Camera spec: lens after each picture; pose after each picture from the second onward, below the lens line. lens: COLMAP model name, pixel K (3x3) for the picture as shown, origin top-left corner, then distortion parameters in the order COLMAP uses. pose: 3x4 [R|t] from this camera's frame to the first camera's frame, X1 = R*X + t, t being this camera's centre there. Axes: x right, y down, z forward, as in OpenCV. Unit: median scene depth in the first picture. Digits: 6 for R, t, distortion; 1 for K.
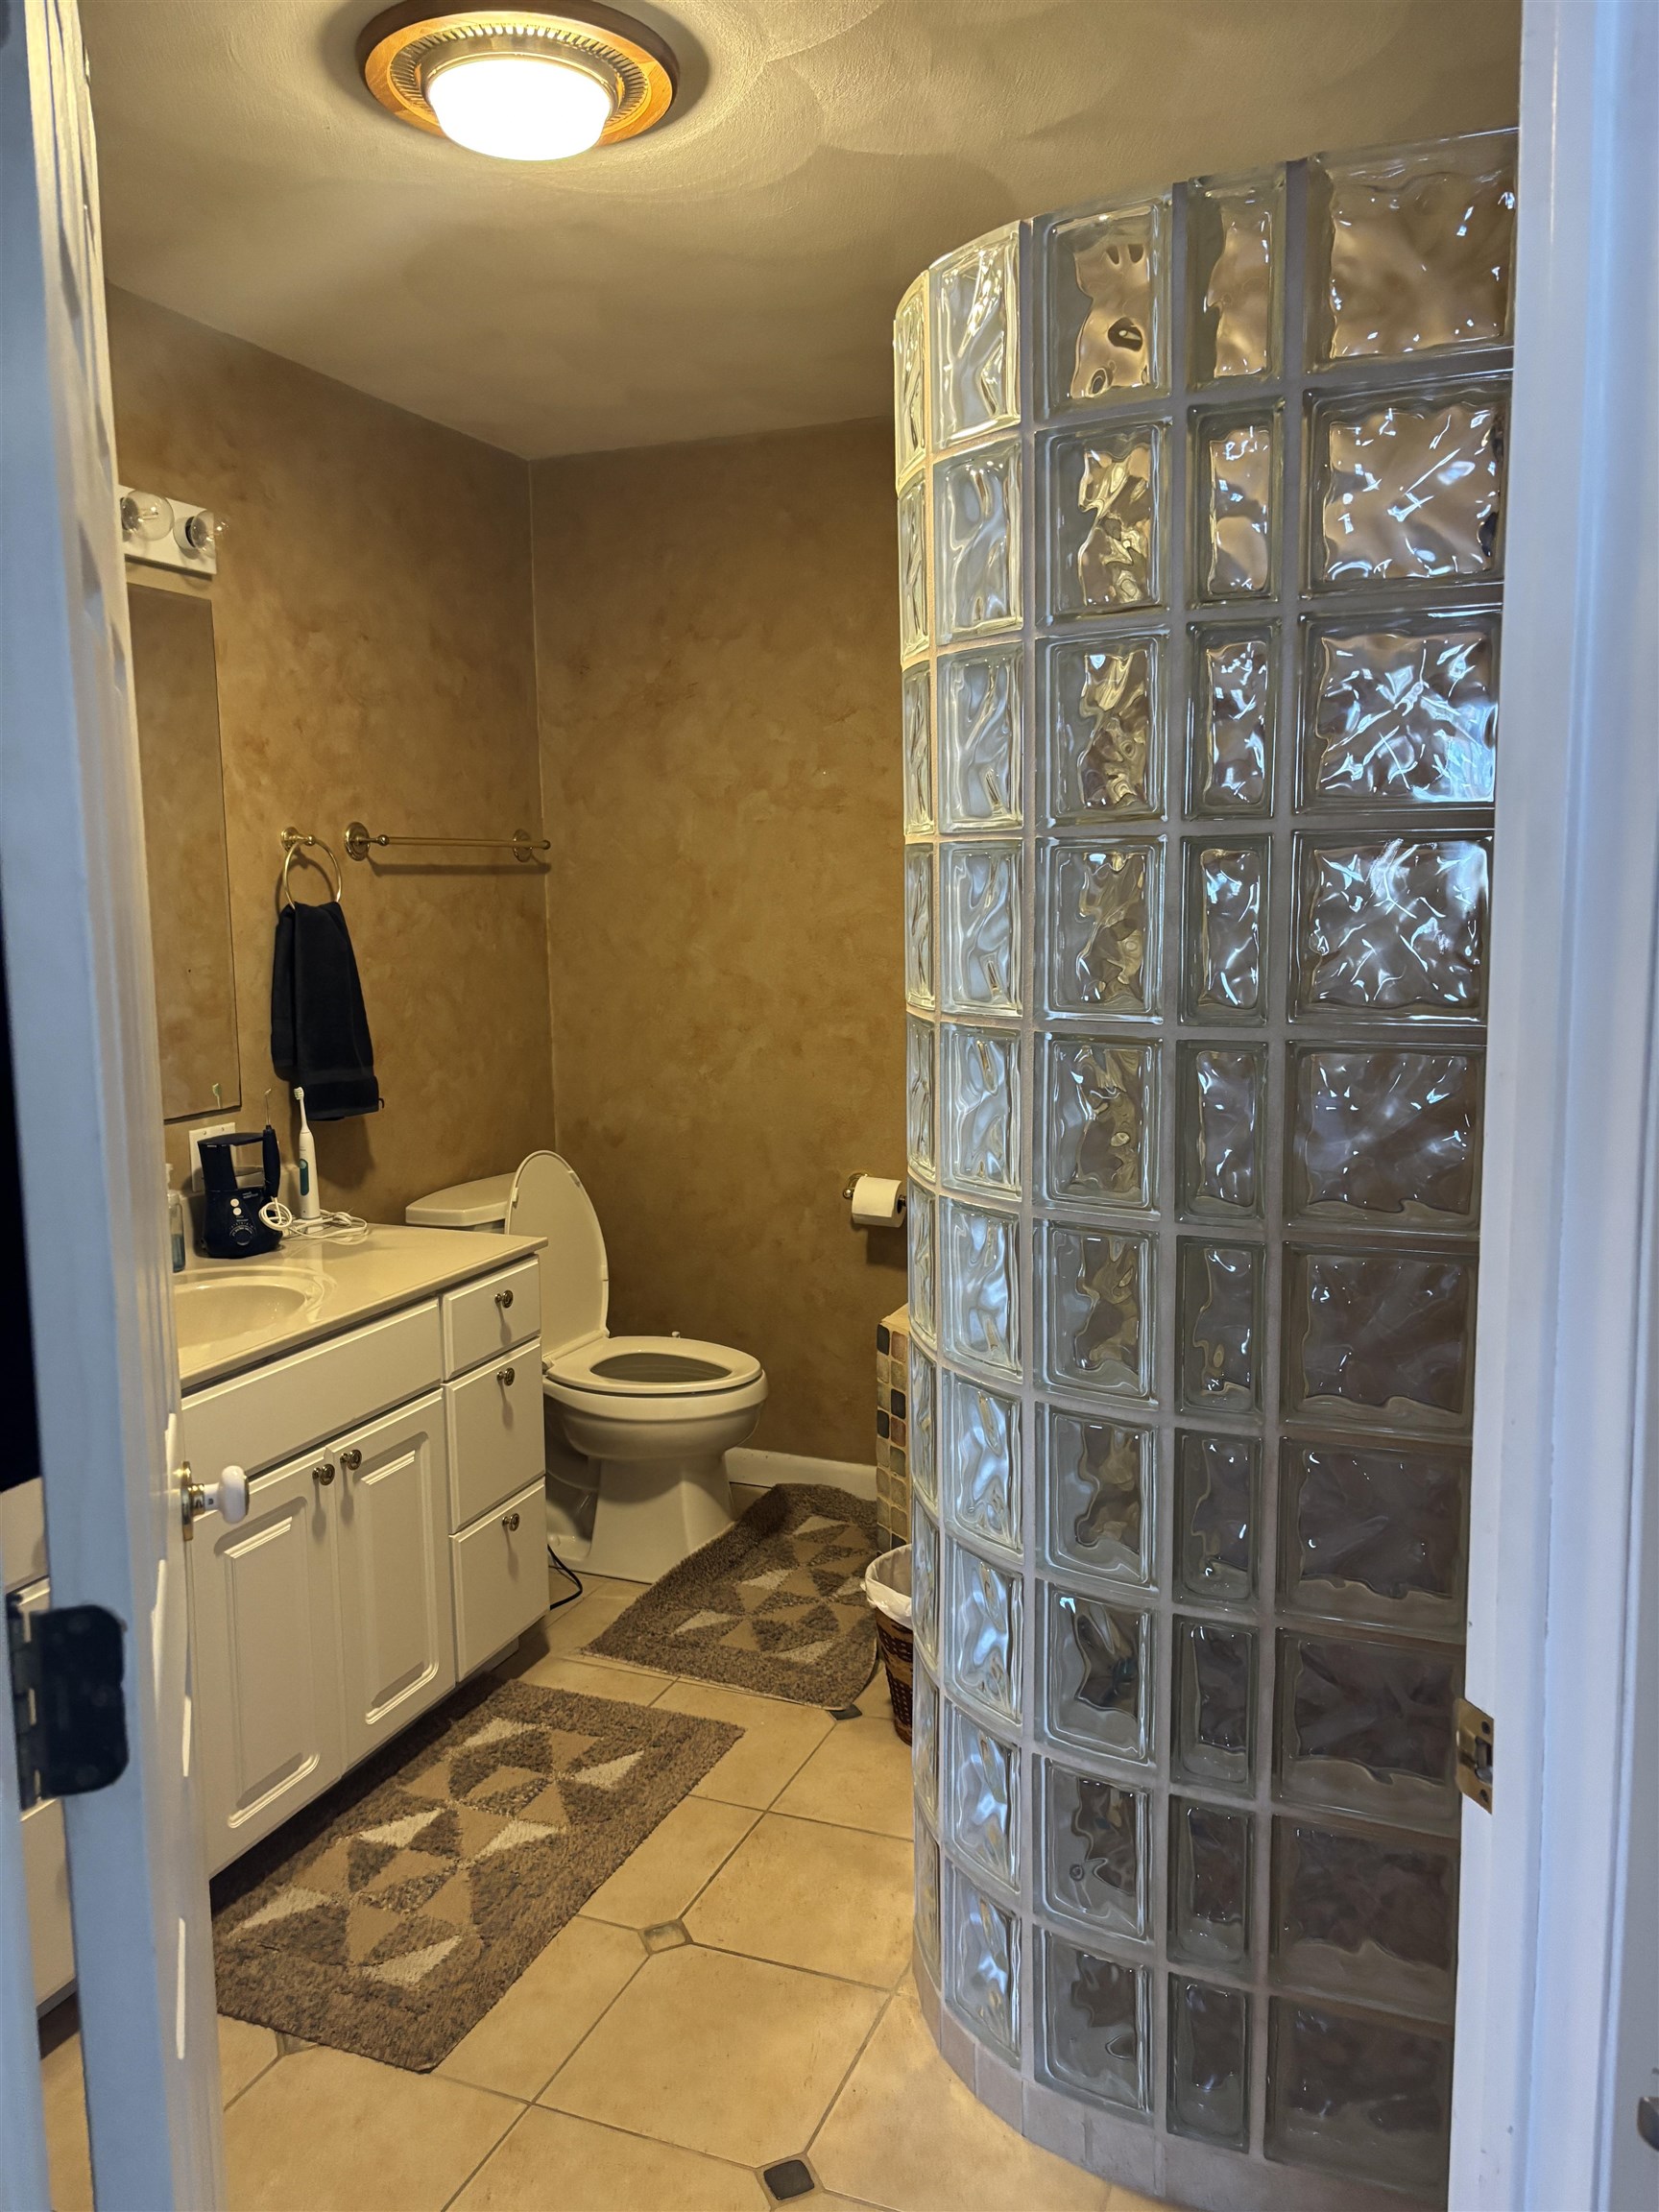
lens RADIAL K [[1637.1, 0, 843.3], [0, 1637.1, 1096.0], [0, 0, 1]] dist [0.025699, -0.040215]
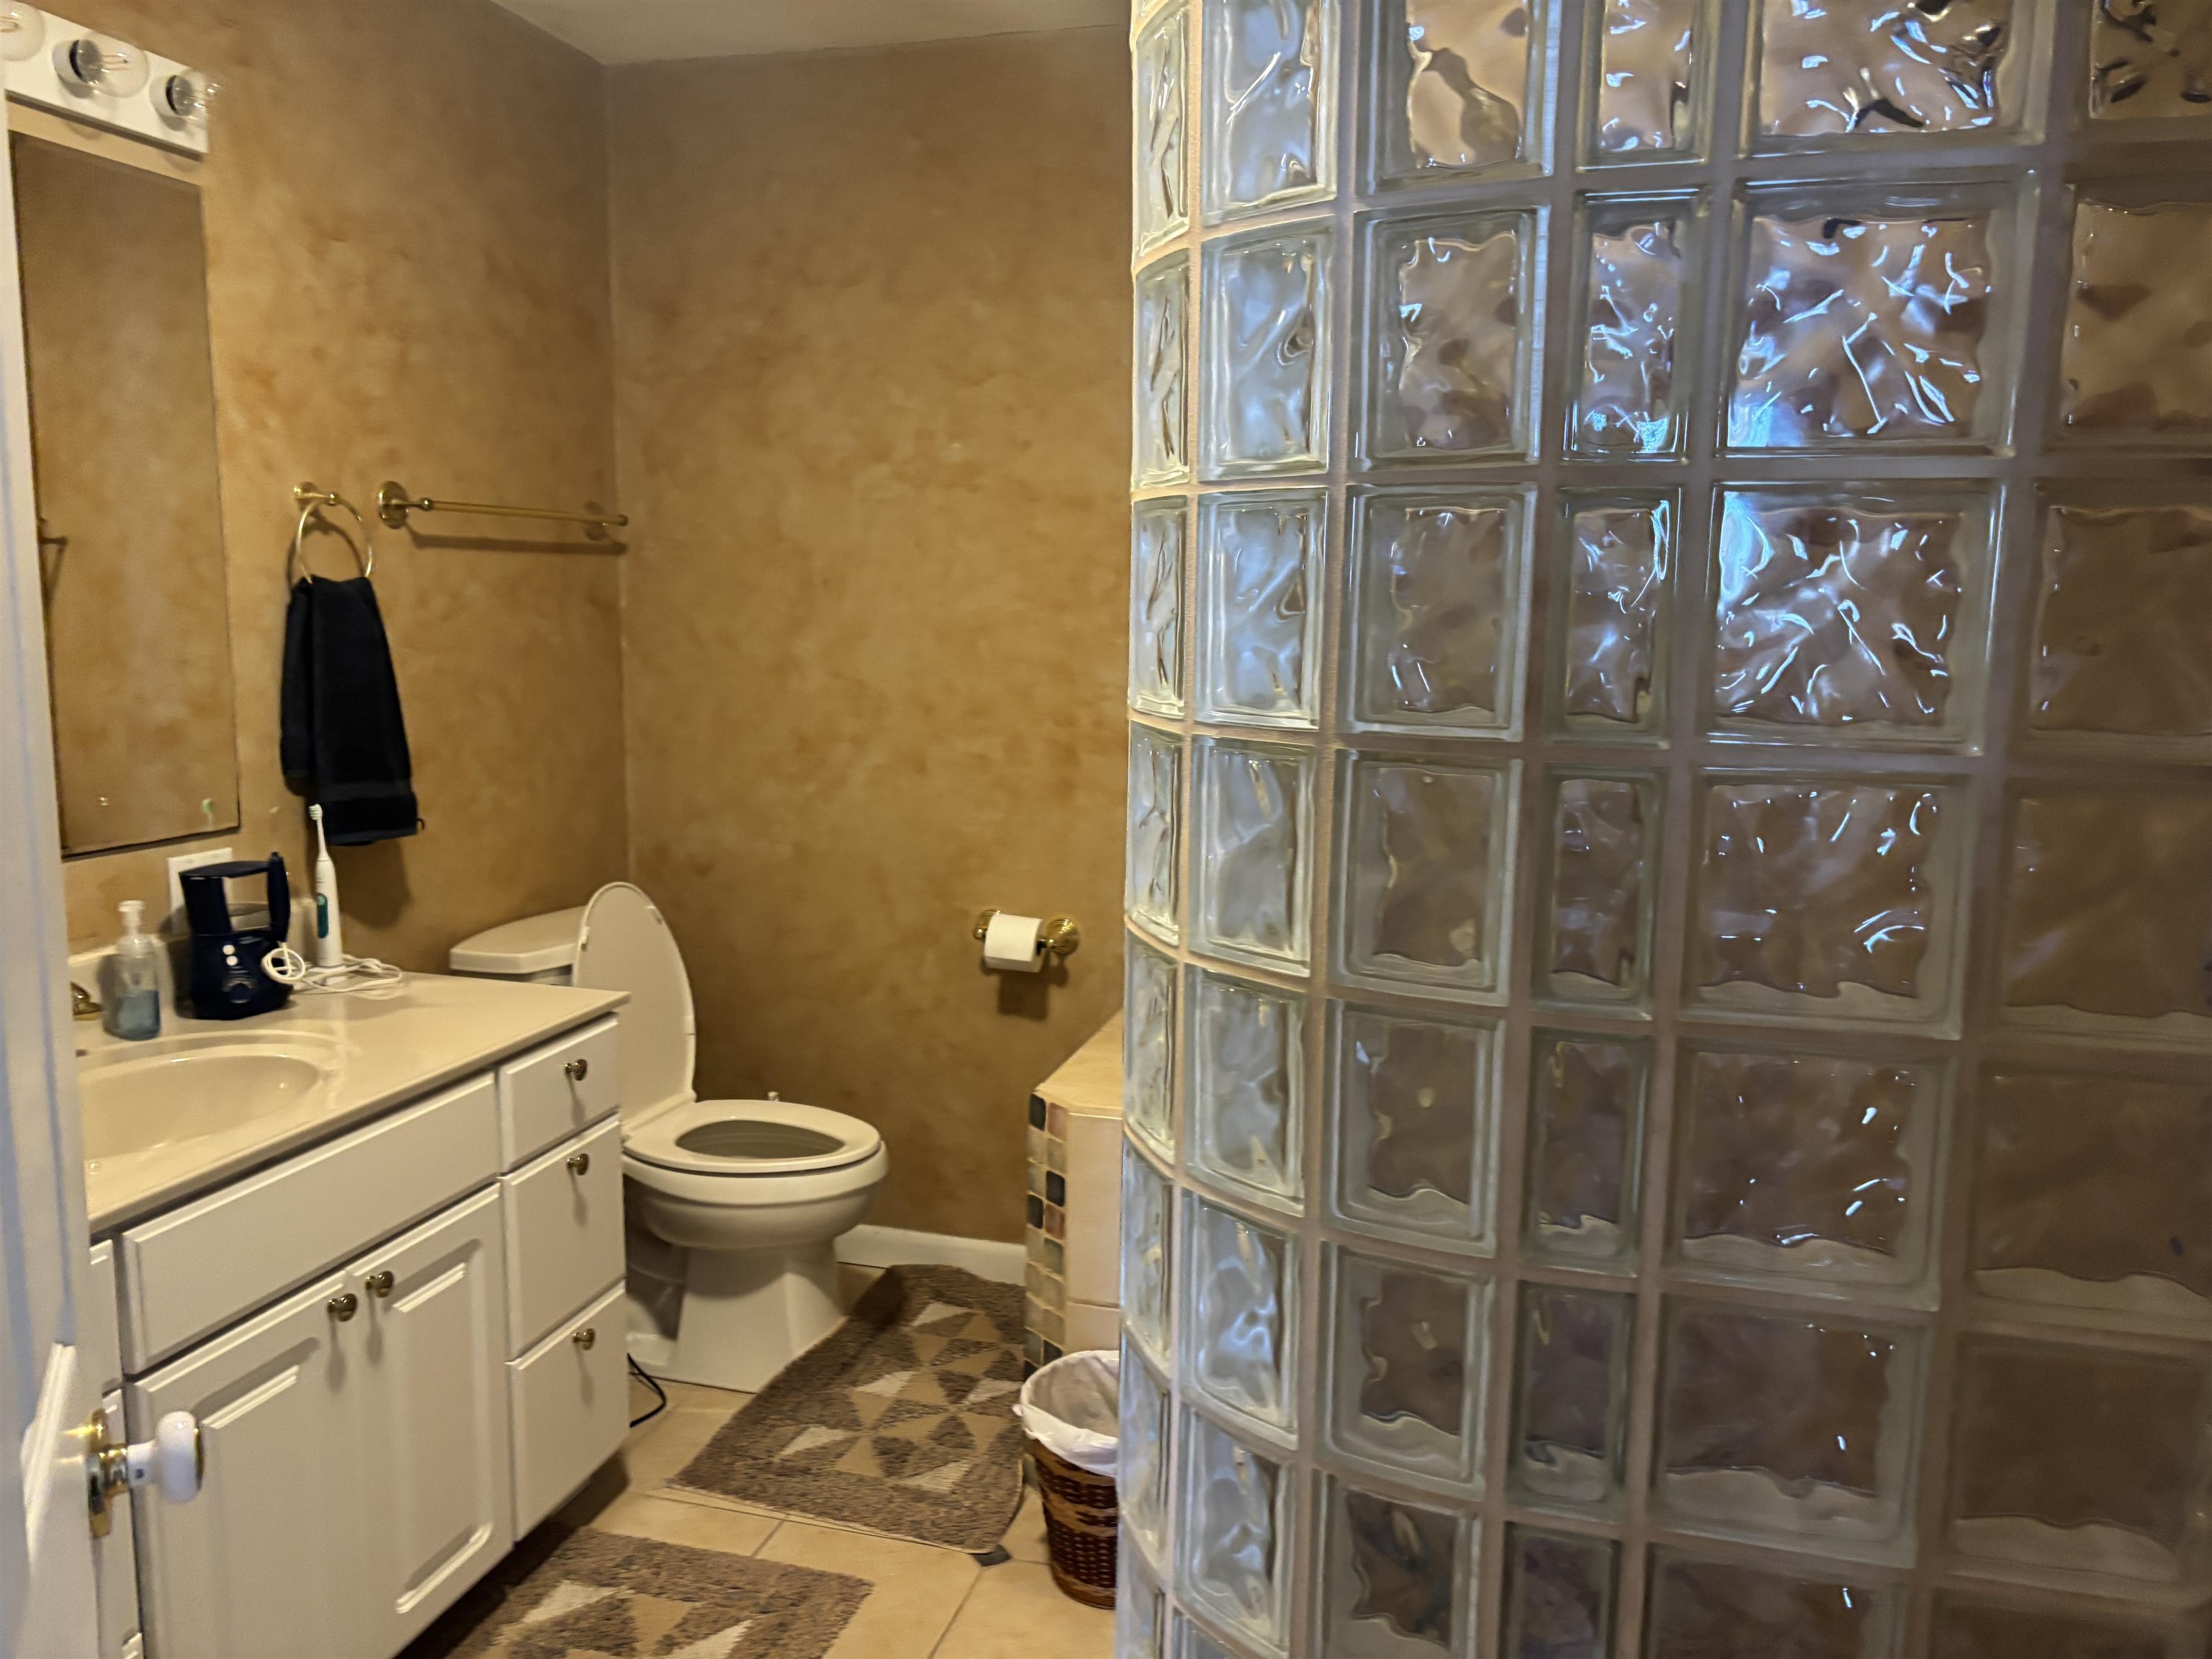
lens RADIAL K [[1637.1, 0, 1085.6], [0, 1637.1, 843.6], [0, 0, 1]] dist [0.025699, -0.040215]
pose [[0.993894, 0.009707, 0.109909, -0.044279], [-0.011699, 0.999779, 0.017494, -0.004682], [-0.109715, -0.018673, 0.993788, 0.156157]]
